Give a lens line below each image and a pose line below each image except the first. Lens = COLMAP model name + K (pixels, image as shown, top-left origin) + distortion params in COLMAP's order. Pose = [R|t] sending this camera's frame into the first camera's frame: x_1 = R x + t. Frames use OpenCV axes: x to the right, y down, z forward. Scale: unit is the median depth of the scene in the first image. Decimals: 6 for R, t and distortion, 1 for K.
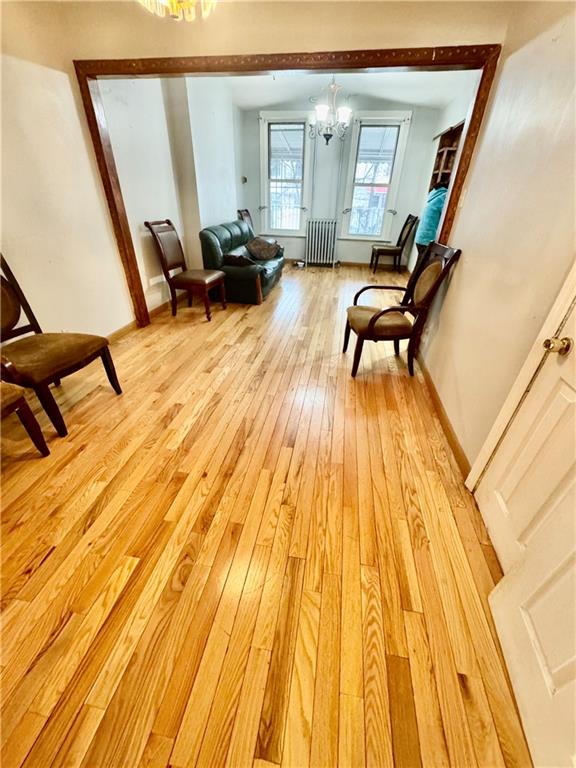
lens RADIAL K [[308.1, 0, 287.9], [0, 308.1, 386.7], [0, 0, 1]] dist [-0.000438, 0.000232]
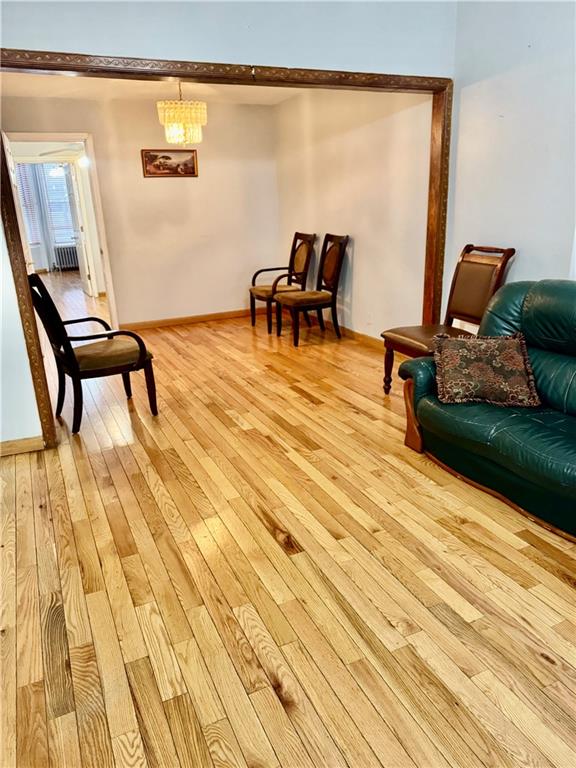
lens RADIAL K [[539.4, 0, 288.0], [0, 539.4, 384.0], [0, 0, 1]] dist [0.081377, -0.105355]
pose [[-0.814668, 0.184220, -0.549889, 0.603915], [-0.295567, 0.683916, 0.667007, -1.076147], [0.498955, 0.705919, -0.502715, 1.727565]]
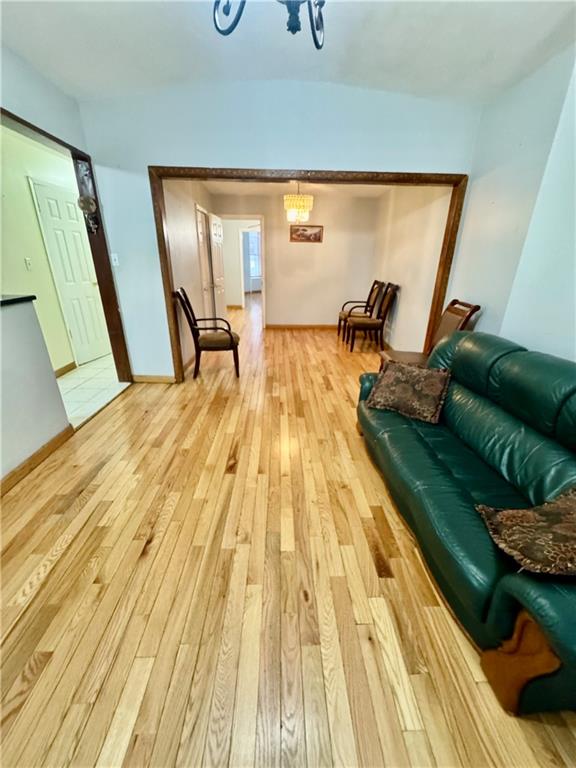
lens RADIAL K [[308.1, 0, 287.9], [0, 308.1, 386.7], [0, 0, 1]] dist [-0.000438, 0.000232]
pose [[-0.978622, 0.036667, -0.202371, 0.241813], [-0.143016, 0.585803, 0.797735, -1.123108], [0.147800, 0.809624, -0.568036, 1.780819]]
